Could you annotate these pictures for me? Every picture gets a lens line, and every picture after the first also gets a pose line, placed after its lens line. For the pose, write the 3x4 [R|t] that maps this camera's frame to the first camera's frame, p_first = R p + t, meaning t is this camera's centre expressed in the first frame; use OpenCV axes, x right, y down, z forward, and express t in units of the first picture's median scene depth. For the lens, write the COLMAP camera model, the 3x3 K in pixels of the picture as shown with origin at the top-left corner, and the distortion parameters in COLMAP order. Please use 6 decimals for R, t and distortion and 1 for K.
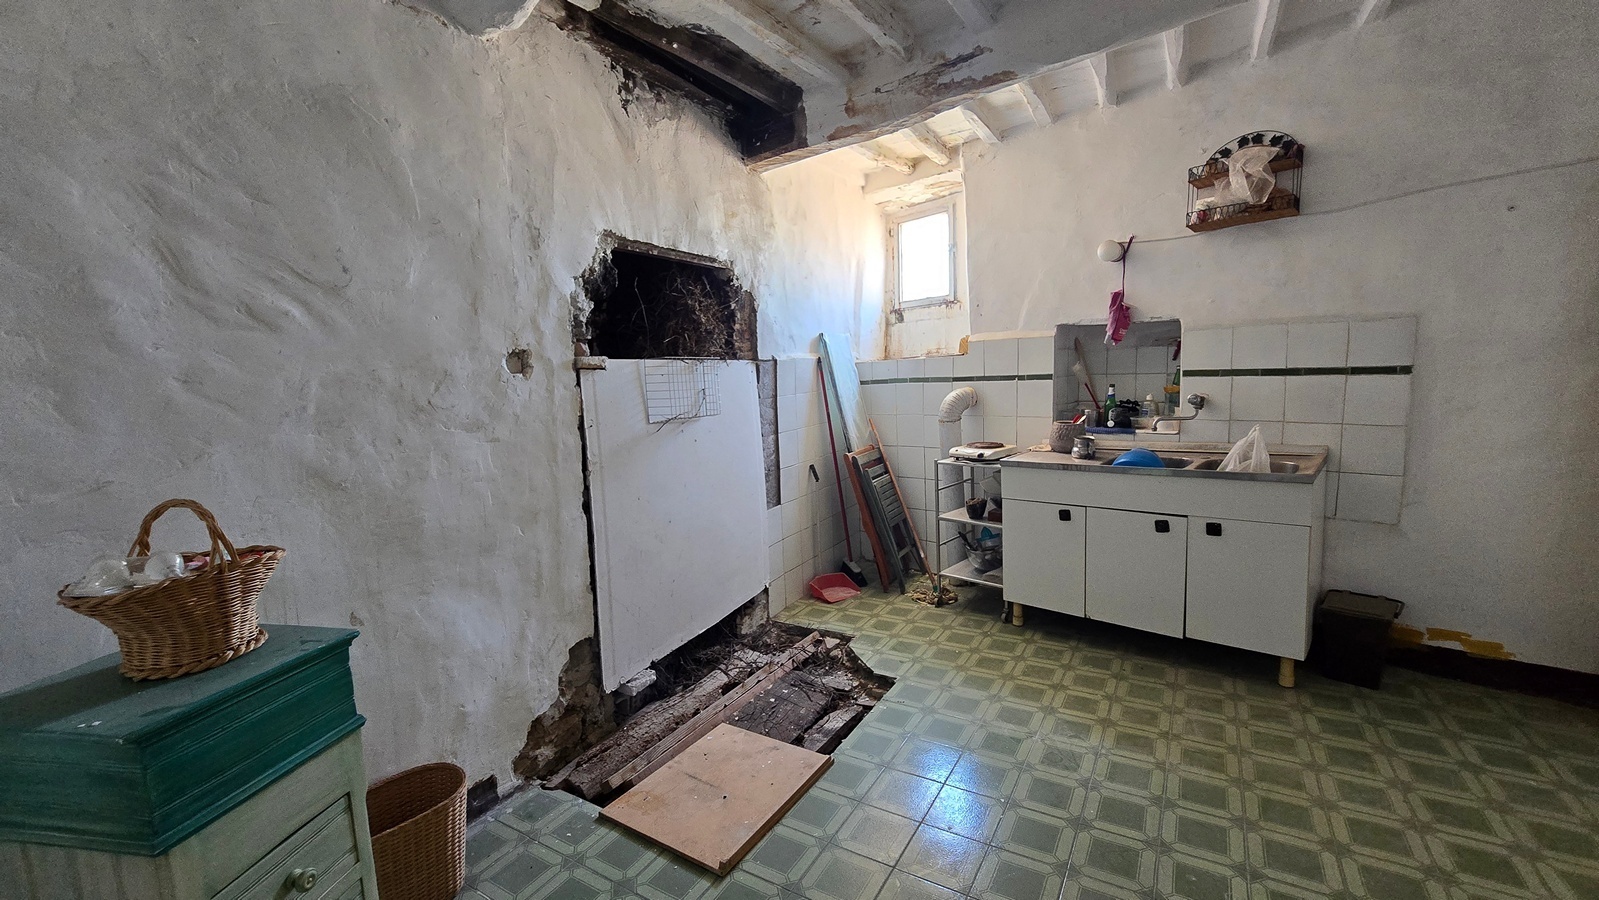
lens RADIAL K [[659.1, 0, 795.7], [0, 659.1, 458.0], [0, 0, 1]] dist [-0.000250, -0.000027]
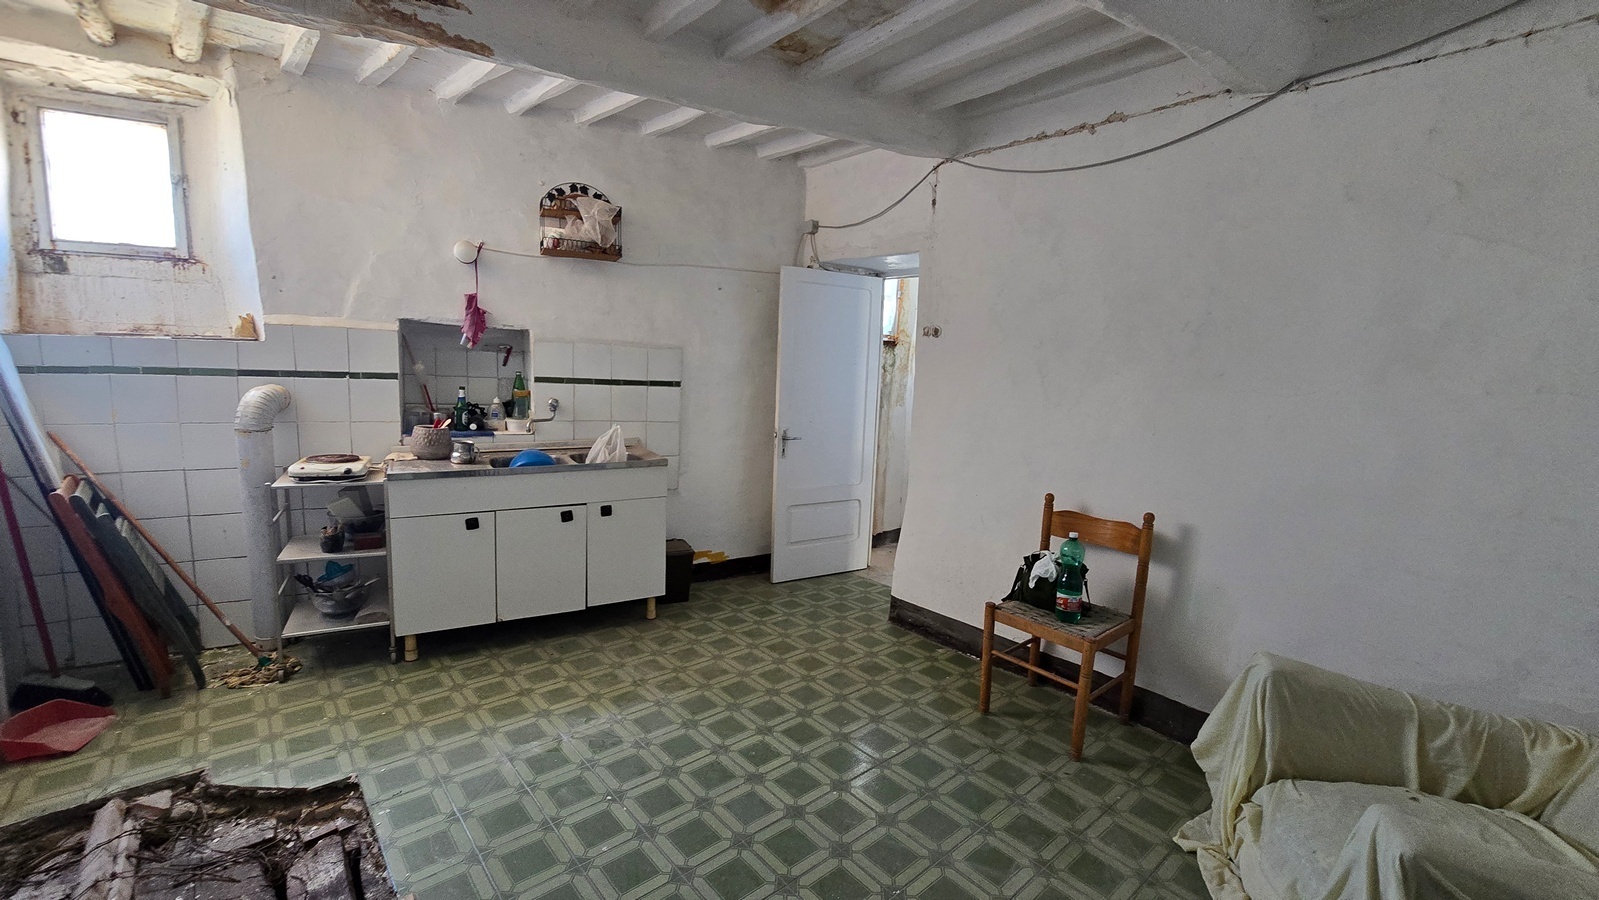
lens RADIAL K [[659.1, 0, 795.7], [0, 659.1, 458.0], [0, 0, 1]] dist [-0.000250, -0.000027]
pose [[0.294409, -0.077478, 0.952534, -0.364485], [0.073477, 0.995593, 0.058270, -0.029958], [-0.952851, 0.052834, 0.298804, 0.266282]]
